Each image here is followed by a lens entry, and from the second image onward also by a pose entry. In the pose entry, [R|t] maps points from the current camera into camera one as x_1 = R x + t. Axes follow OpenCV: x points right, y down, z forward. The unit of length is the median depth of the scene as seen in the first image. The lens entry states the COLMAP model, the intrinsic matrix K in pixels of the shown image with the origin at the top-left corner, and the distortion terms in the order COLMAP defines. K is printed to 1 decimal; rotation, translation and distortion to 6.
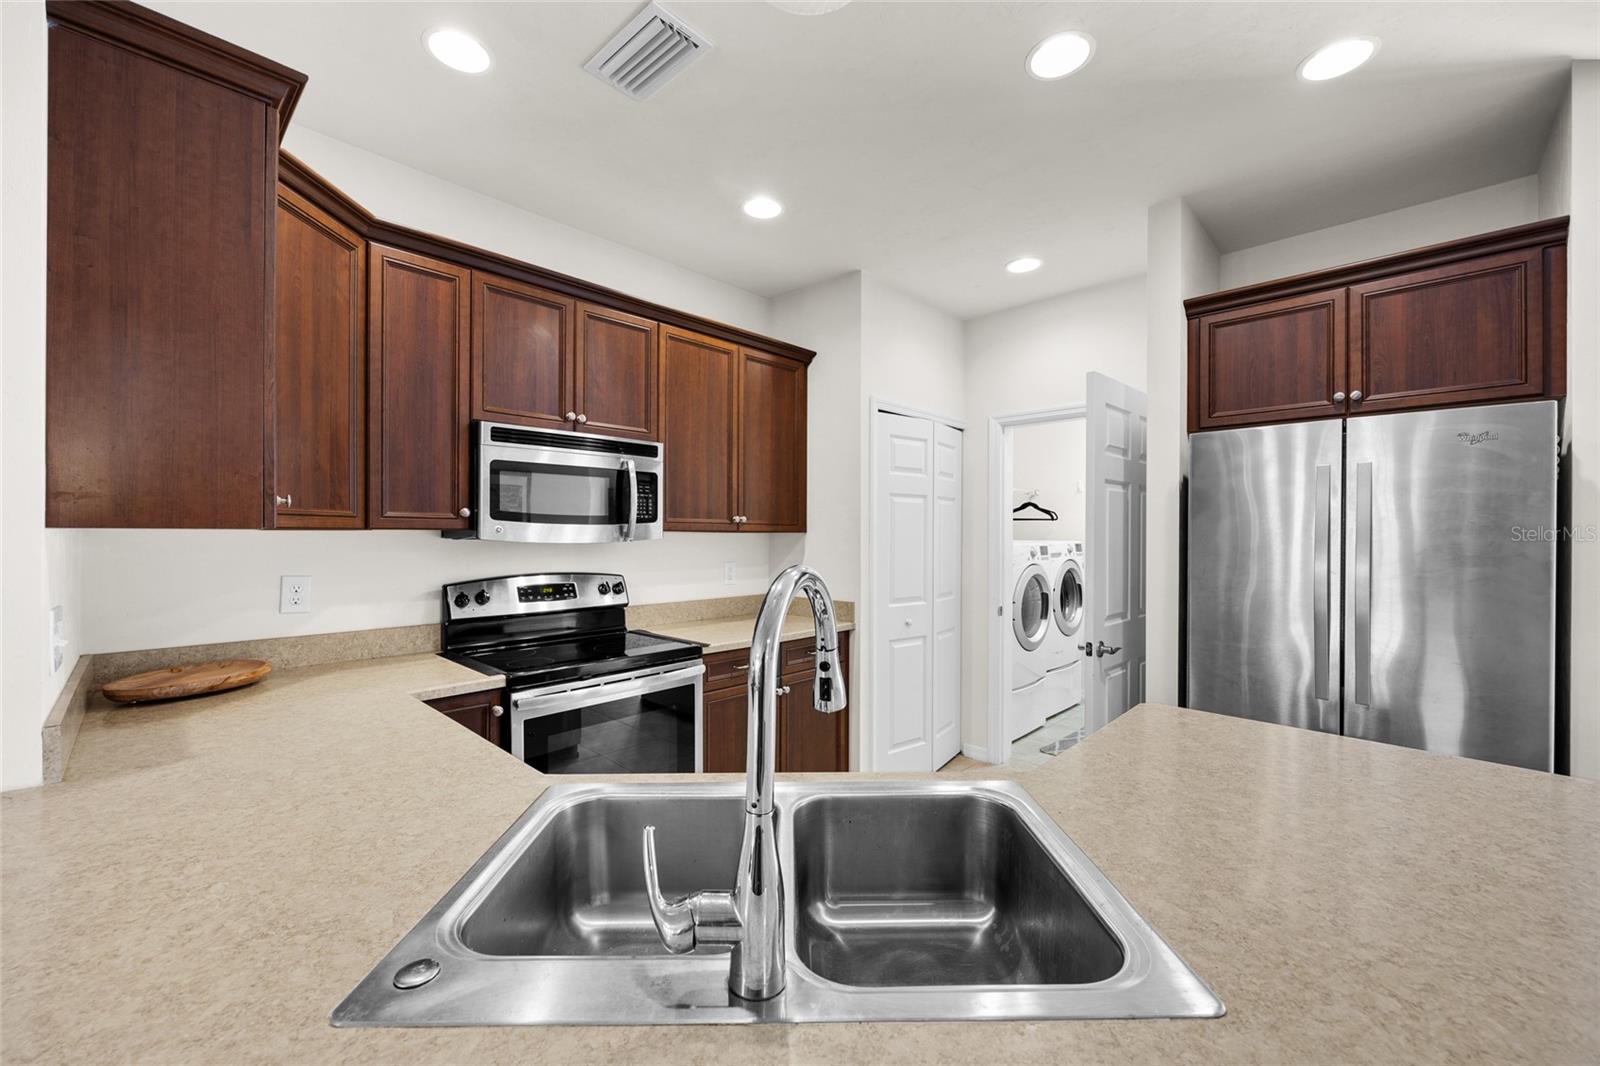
lens RADIAL K [[644.5, 0, 804.1], [0, 644.5, 536.1], [0, 0, 1]] dist [0.001778, 0.000368]
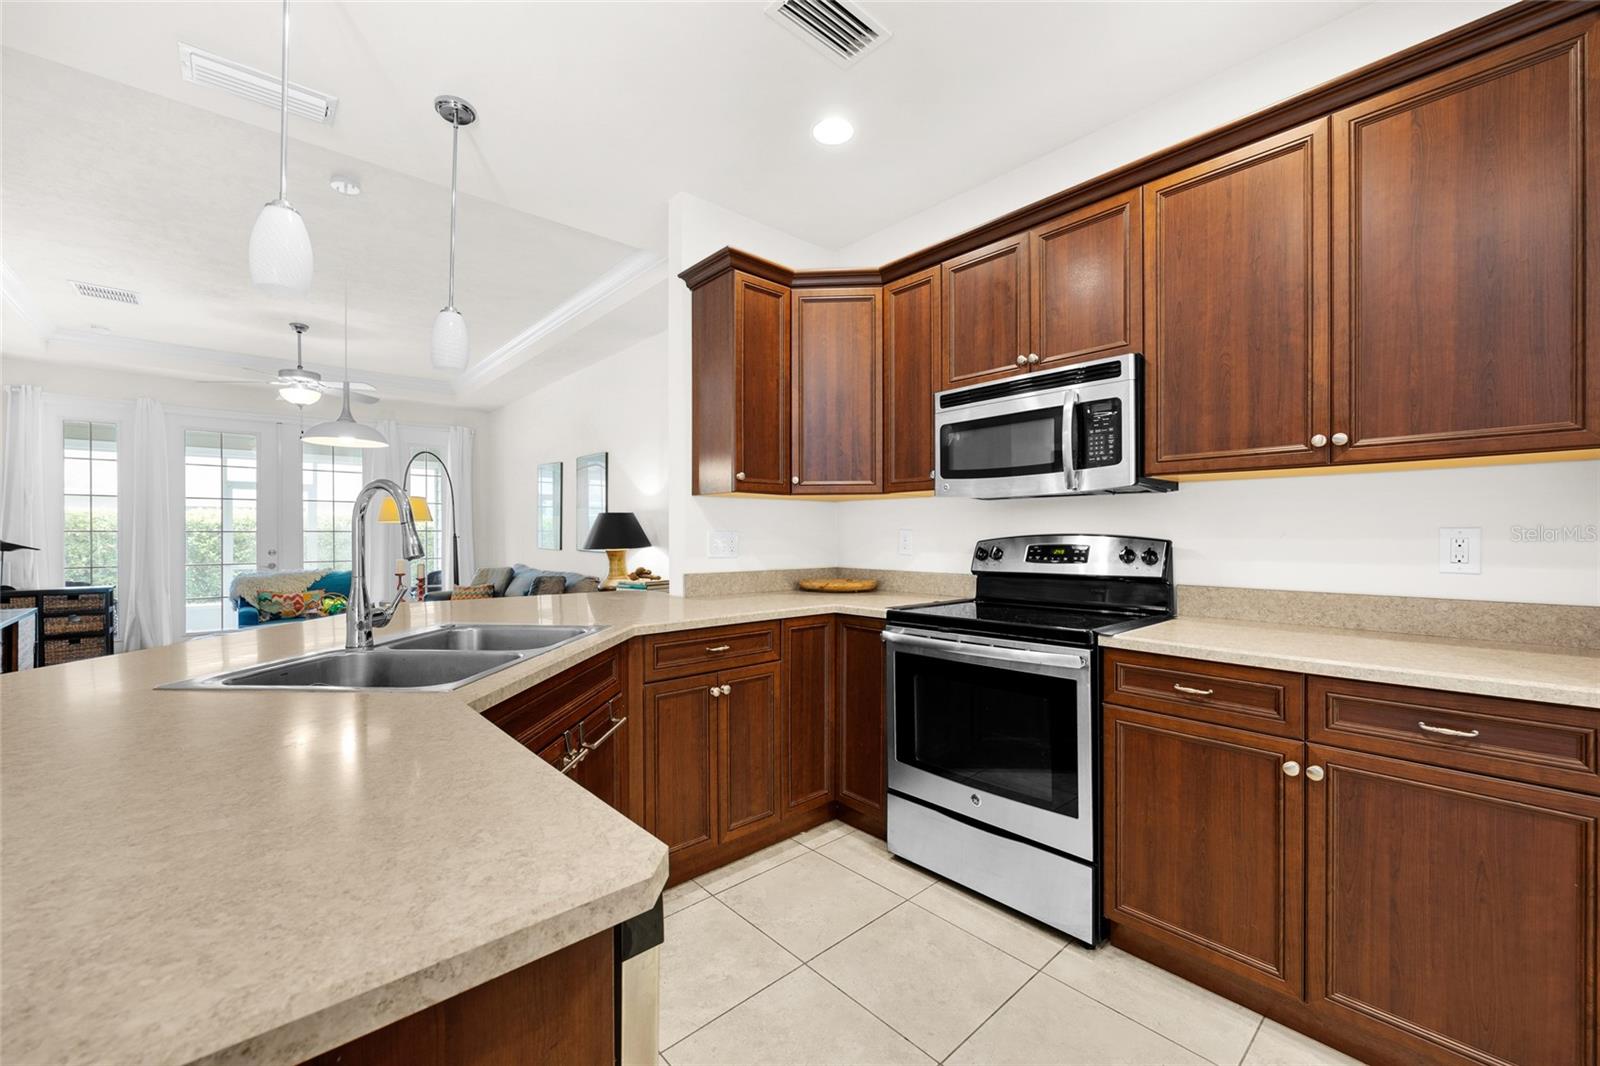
lens RADIAL K [[644.5, 0, 795.1], [0, 644.5, 535.5], [0, 0, 1]] dist [0.001778, 0.000368]
pose [[-0.086661, -0.004404, -0.996228, 0.593286], [-0.004090, 0.999983, -0.004064, 0.071346], [0.996229, 0.003723, -0.086677, 0.768876]]
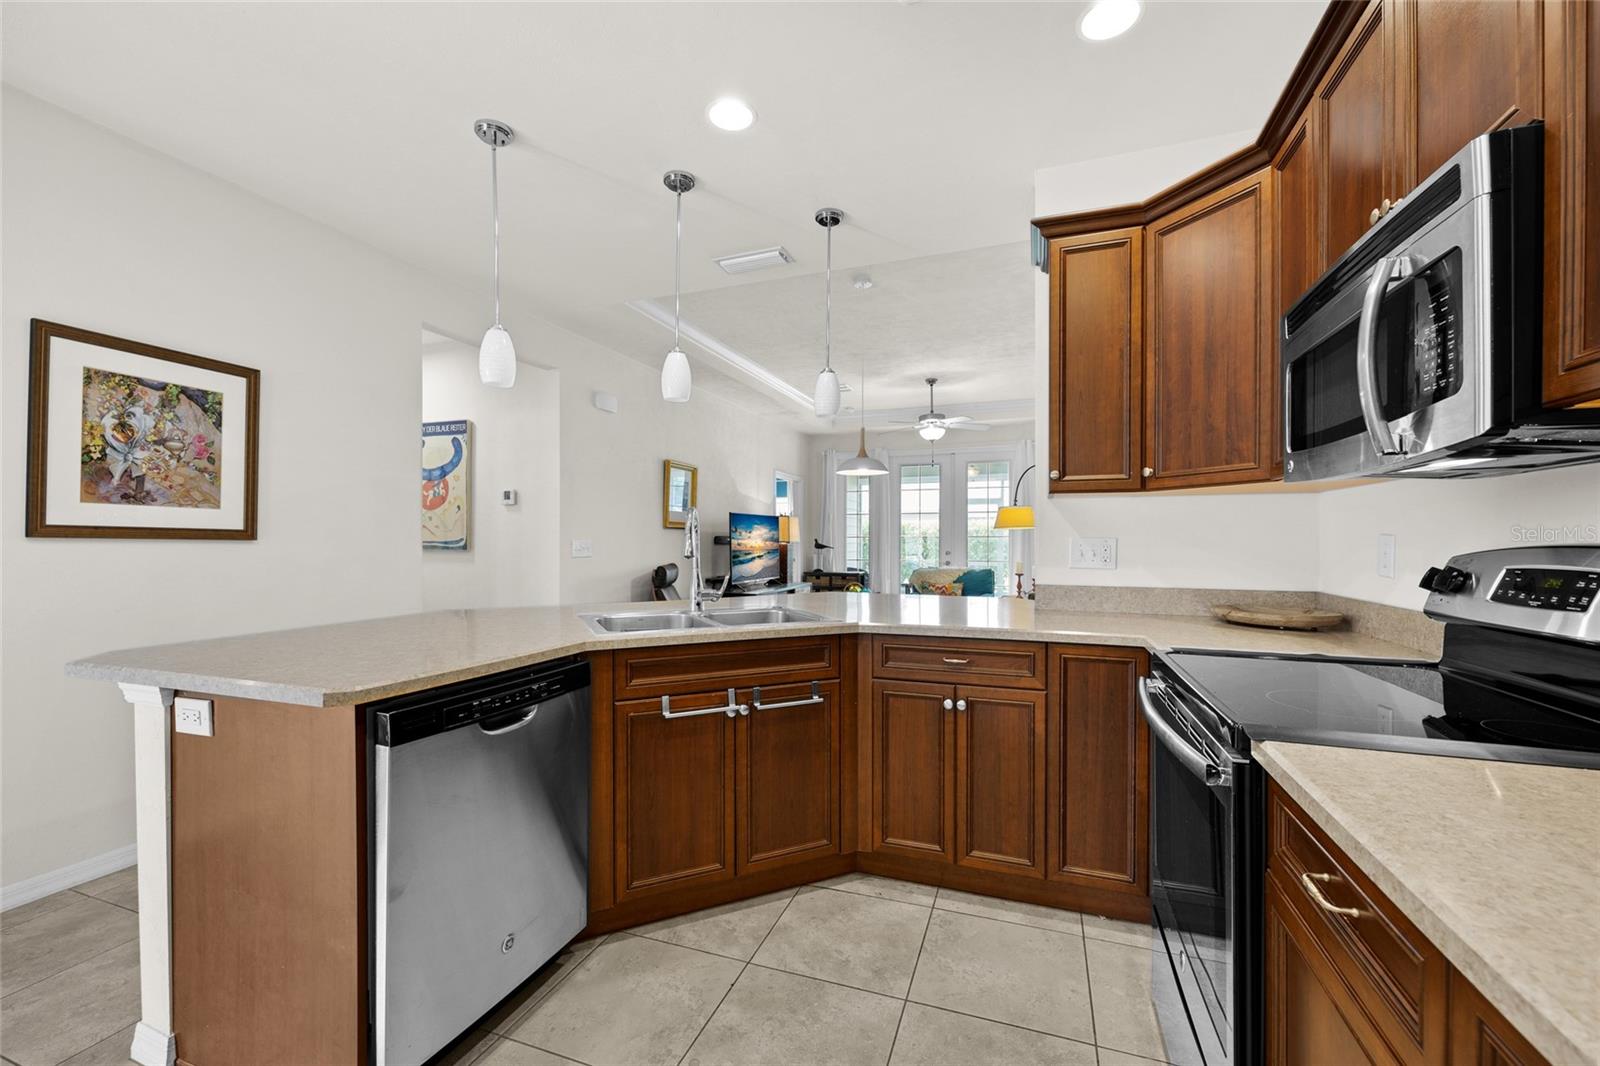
lens RADIAL K [[644.5, 0, 797.3], [0, 644.5, 540.8], [0, 0, 1]] dist [0.001778, 0.000368]
pose [[-0.920692, -0.004913, -0.390260, 0.239325], [-0.007732, 0.999954, 0.005654, 0.061550], [0.390214, 0.008223, -0.920687, 1.299753]]
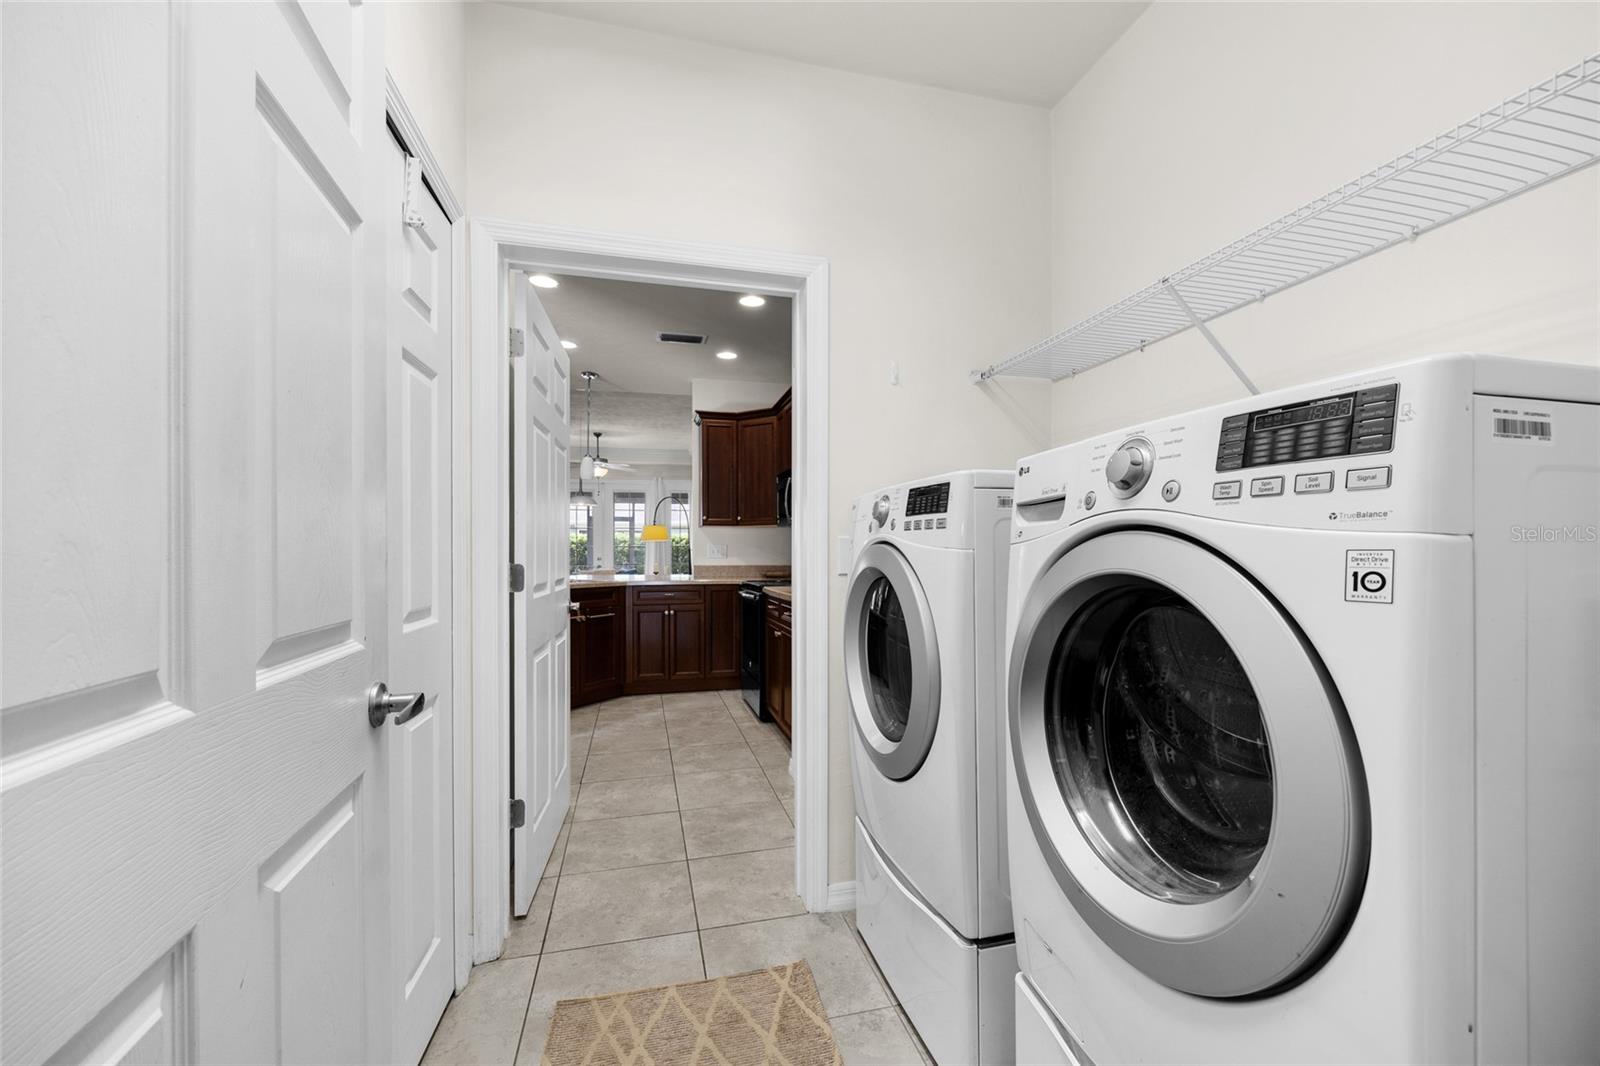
lens RADIAL K [[644.5, 0, 805.3], [0, 644.5, 558.3], [0, 0, 1]] dist [0.001778, 0.000368]
pose [[-0.528458, 0.000647, -0.848959, 1.246909], [-0.009037, 0.999939, 0.006388, 0.090833], [0.848911, 0.011047, -0.528420, 2.065027]]
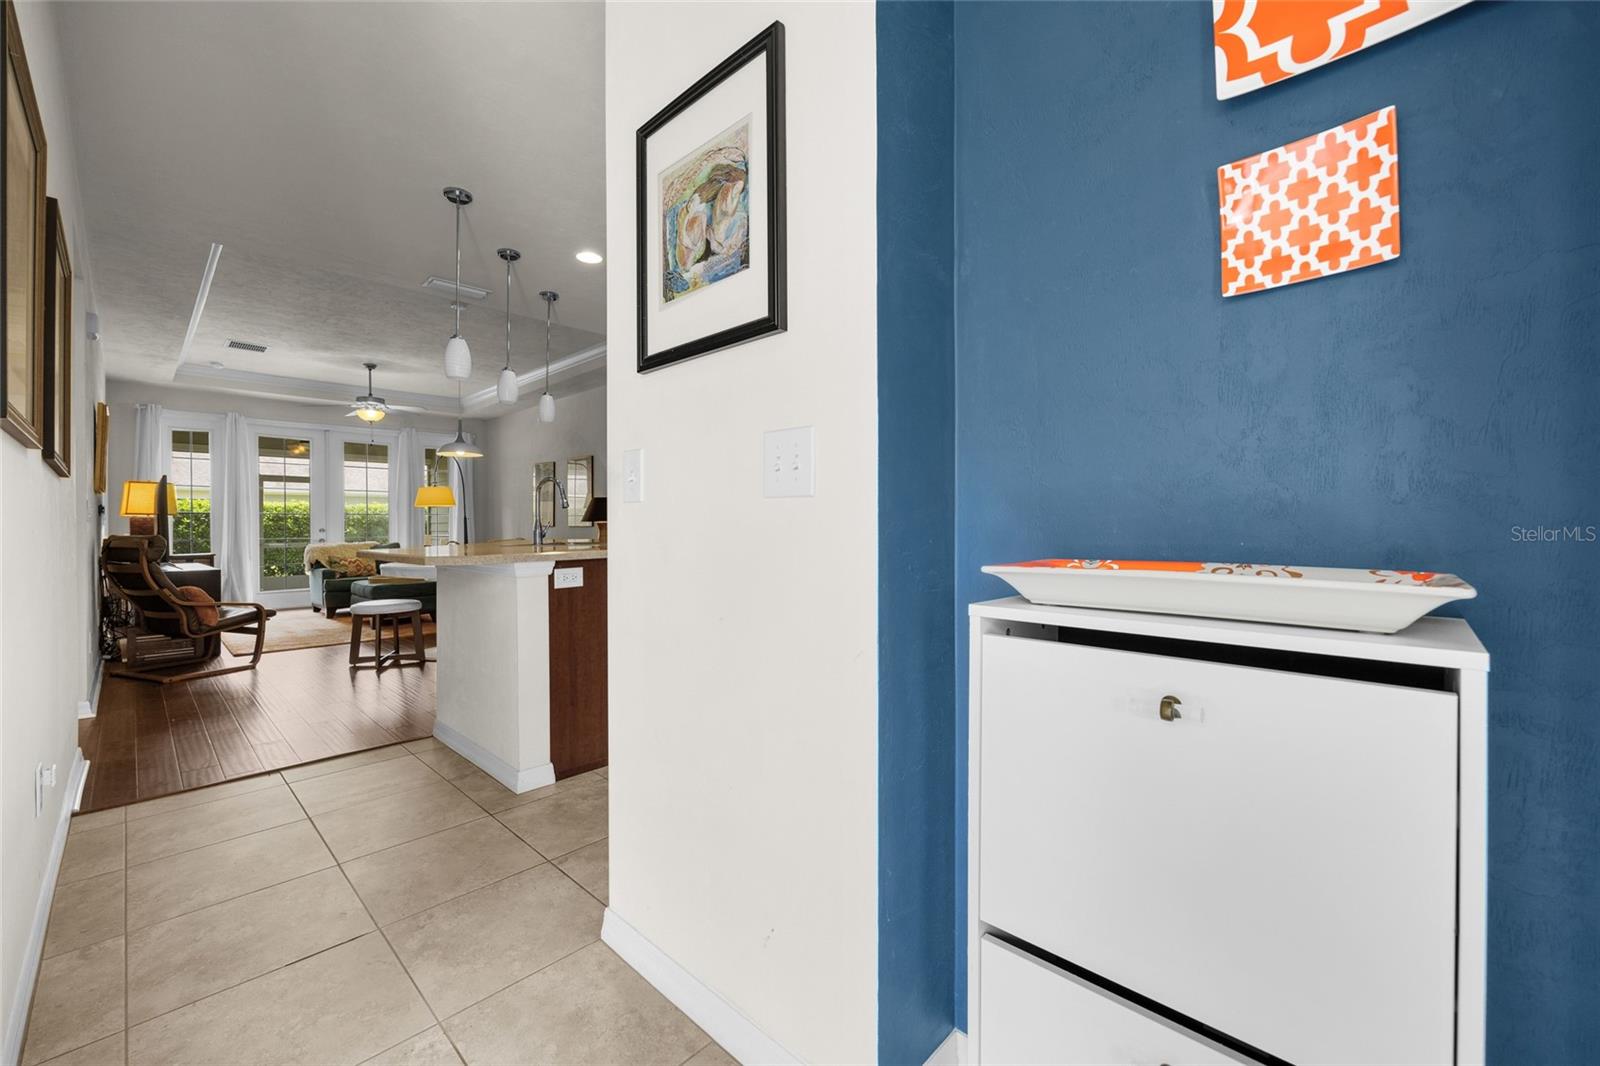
lens RADIAL K [[644.5, 0, 793.0], [0, 644.5, 528.3], [0, 0, 1]] dist [0.001778, 0.000368]
pose [[-0.005146, -0.007545, -0.999958, 1.588010], [-0.001894, 0.999970, -0.007535, 0.152026], [0.999985, 0.001855, -0.005160, 0.927795]]
